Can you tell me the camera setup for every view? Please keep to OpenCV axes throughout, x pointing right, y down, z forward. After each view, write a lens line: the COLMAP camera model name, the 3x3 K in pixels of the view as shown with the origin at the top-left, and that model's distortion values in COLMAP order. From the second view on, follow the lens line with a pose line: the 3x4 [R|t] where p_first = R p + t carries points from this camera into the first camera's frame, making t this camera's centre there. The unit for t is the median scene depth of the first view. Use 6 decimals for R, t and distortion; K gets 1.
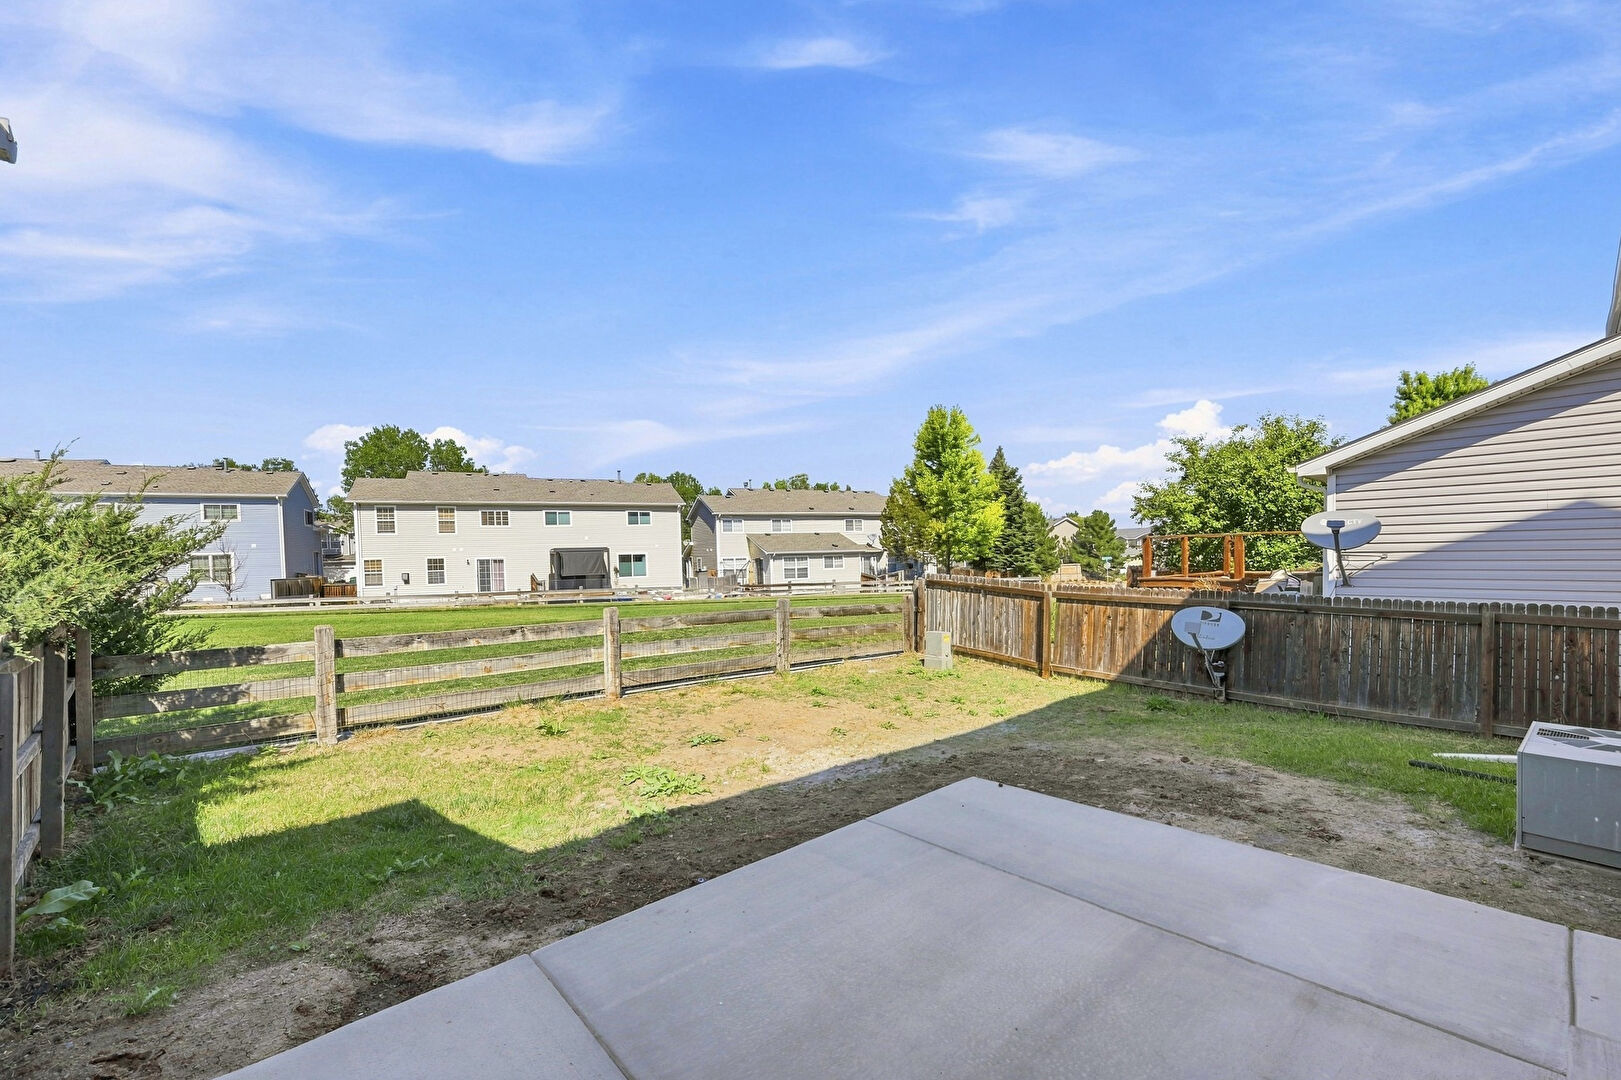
lens RADIAL K [[662.4, 0, 808.0], [0, 662.4, 550.0], [0, 0, 1]] dist [-0.000146, -0.000002]
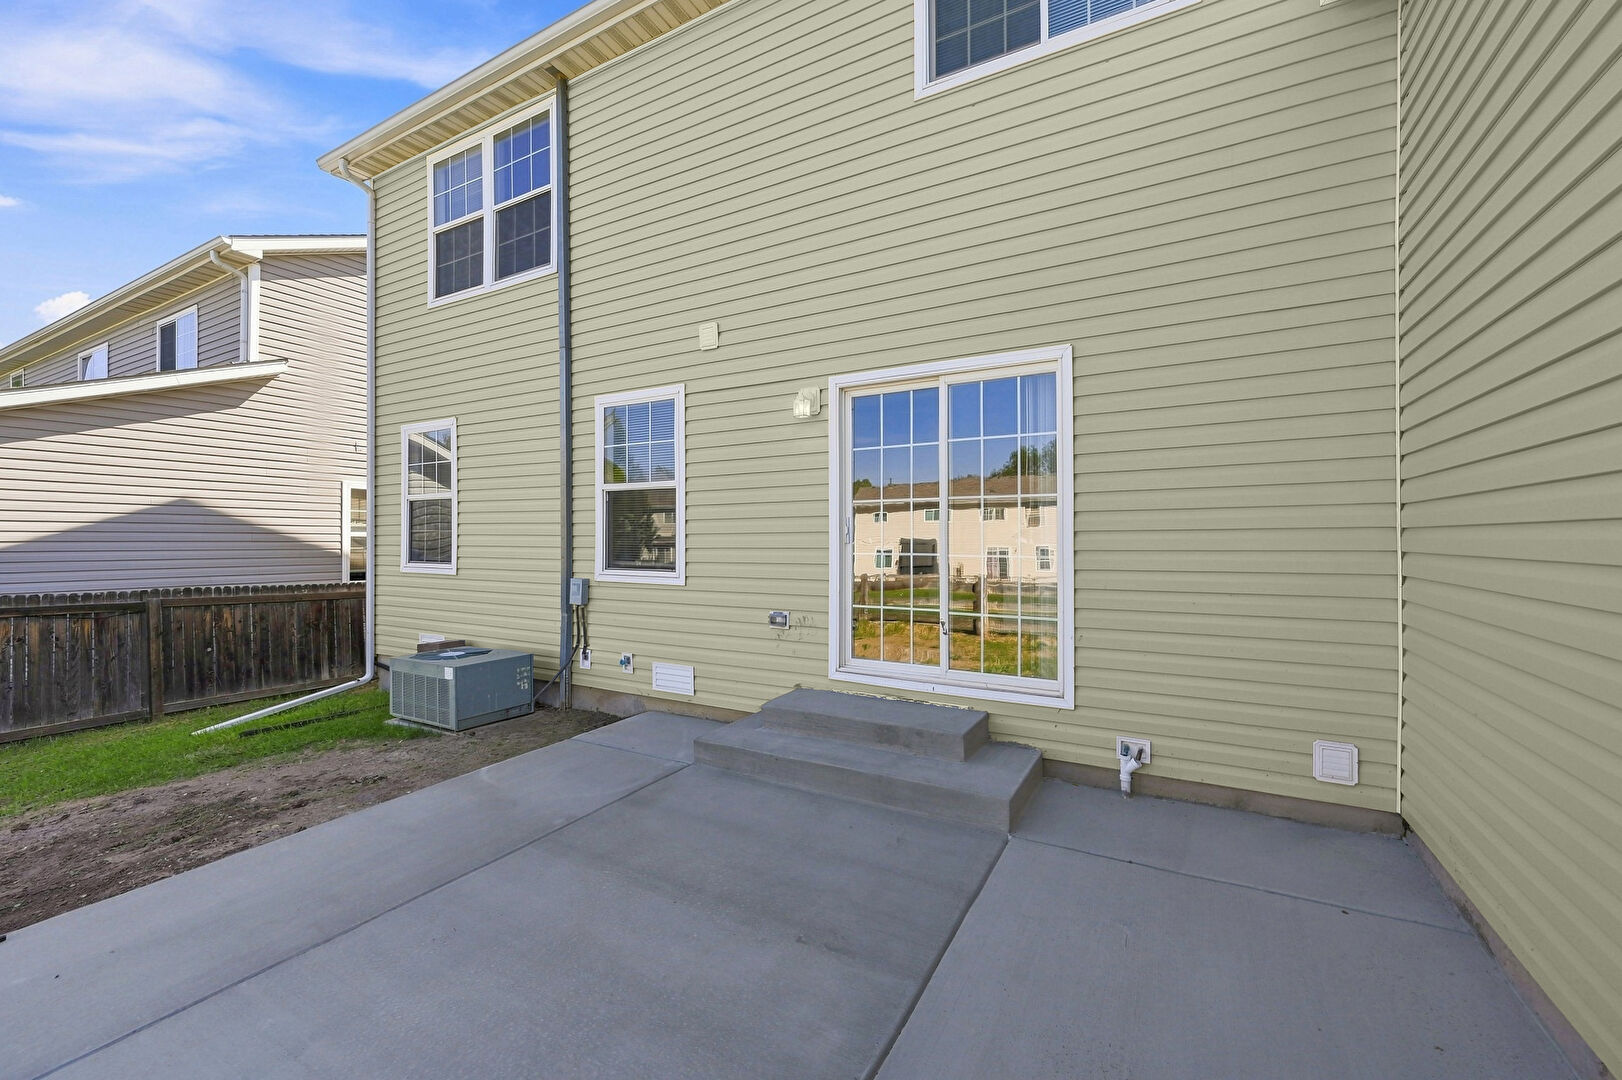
lens RADIAL K [[662.9, 0, 806.3], [0, 662.9, 546.4], [0, 0, 1]] dist [-0.000146, -0.000002]
pose [[-0.315852, 0.012238, 0.948730, -0.403315], [0.000823, 0.999920, -0.012624, 0.036389], [-0.948808, -0.003206, -0.315836, 0.500951]]
